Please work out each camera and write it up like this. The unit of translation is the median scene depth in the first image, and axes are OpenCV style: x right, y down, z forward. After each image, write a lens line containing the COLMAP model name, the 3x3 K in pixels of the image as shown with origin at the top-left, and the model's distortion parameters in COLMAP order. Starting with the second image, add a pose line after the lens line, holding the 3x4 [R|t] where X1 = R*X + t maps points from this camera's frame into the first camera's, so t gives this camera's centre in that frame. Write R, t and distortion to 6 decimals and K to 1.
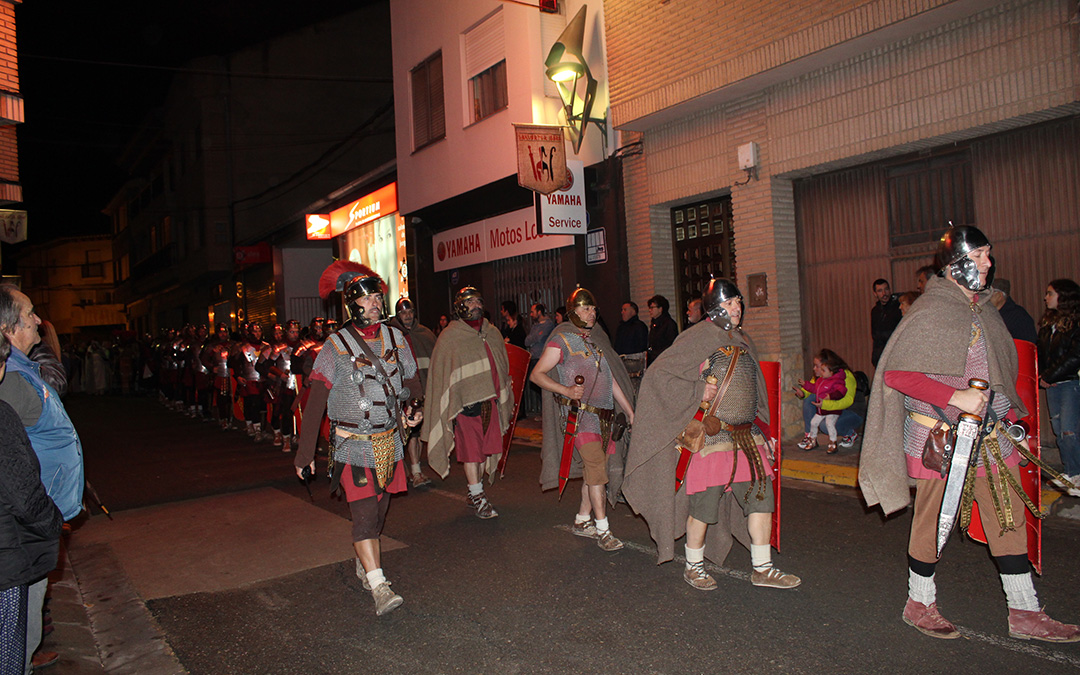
lens RADIAL K [[888.7, 0, 541.7], [0, 888.7, 355.9], [0, 0, 1]] dist [-0.150614, 0.141402]
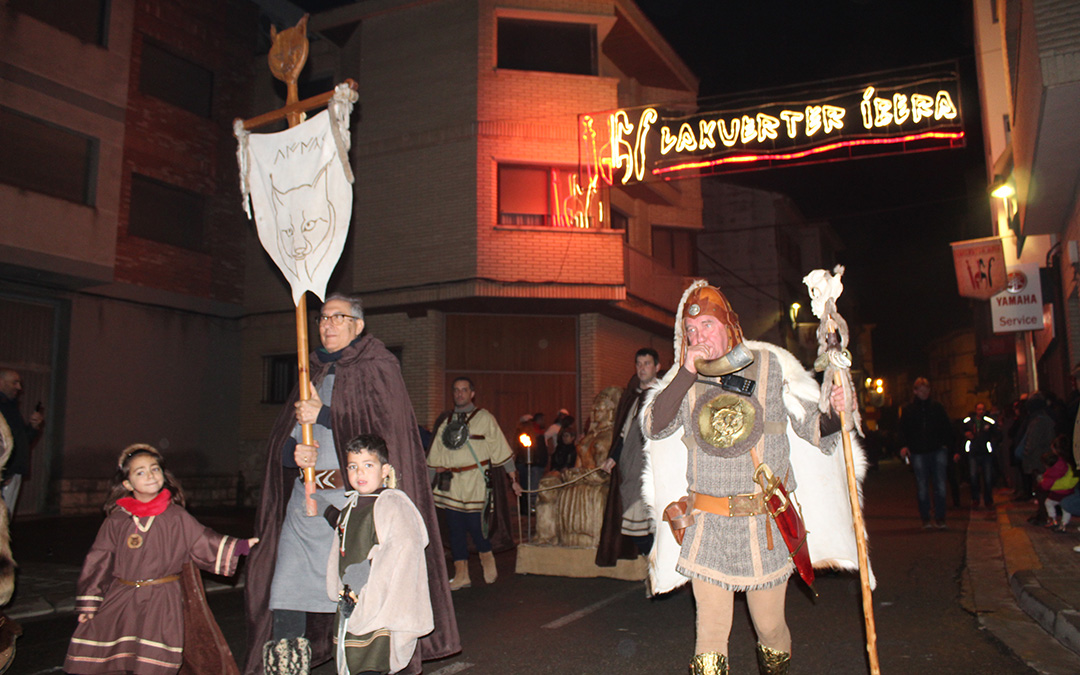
lens RADIAL K [[899.3, 0, 540.0], [0, 899.3, 337.5], [0, 0, 1]] dist [-0.139577, 0.119210]
pose [[0.525933, -0.072743, -0.847409, 0.691641], [-0.027560, 0.994355, -0.102461, 0.000041], [0.850079, 0.077242, 0.520960, -0.091546]]
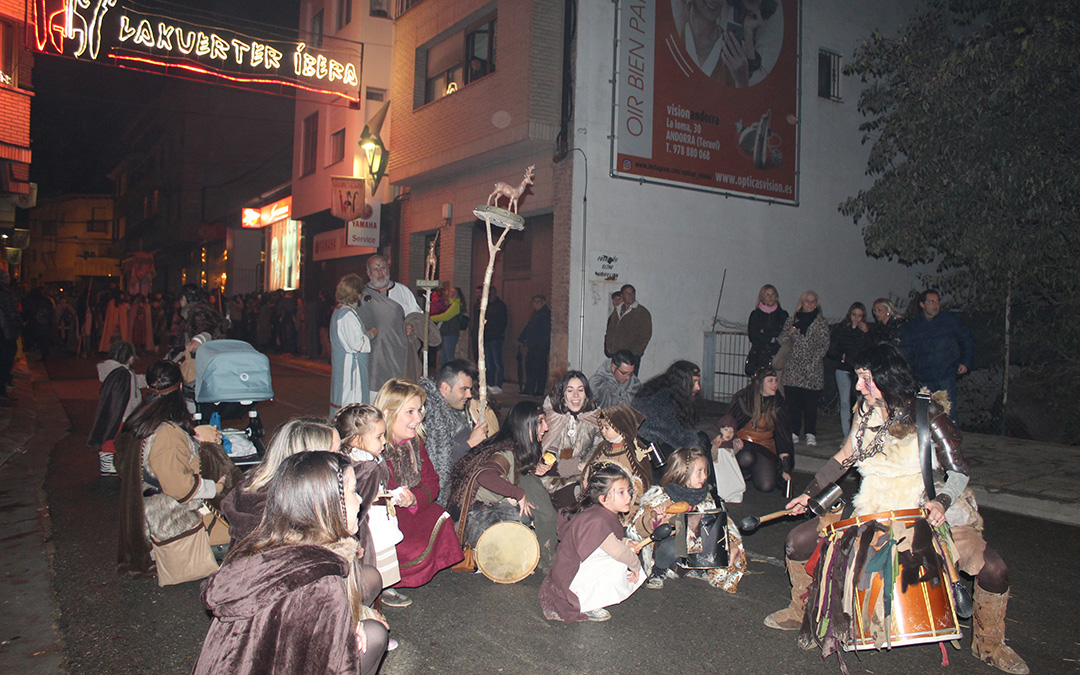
lens RADIAL K [[888.7, 0, 541.7], [0, 888.7, 355.9], [0, 0, 1]] dist [-0.150614, 0.141402]
pose [[0.996351, 0.085231, -0.004529, 0.398550], [-0.085150, 0.996243, 0.015802, 0.006661], [0.005859, -0.015358, 0.999865, -0.626763]]
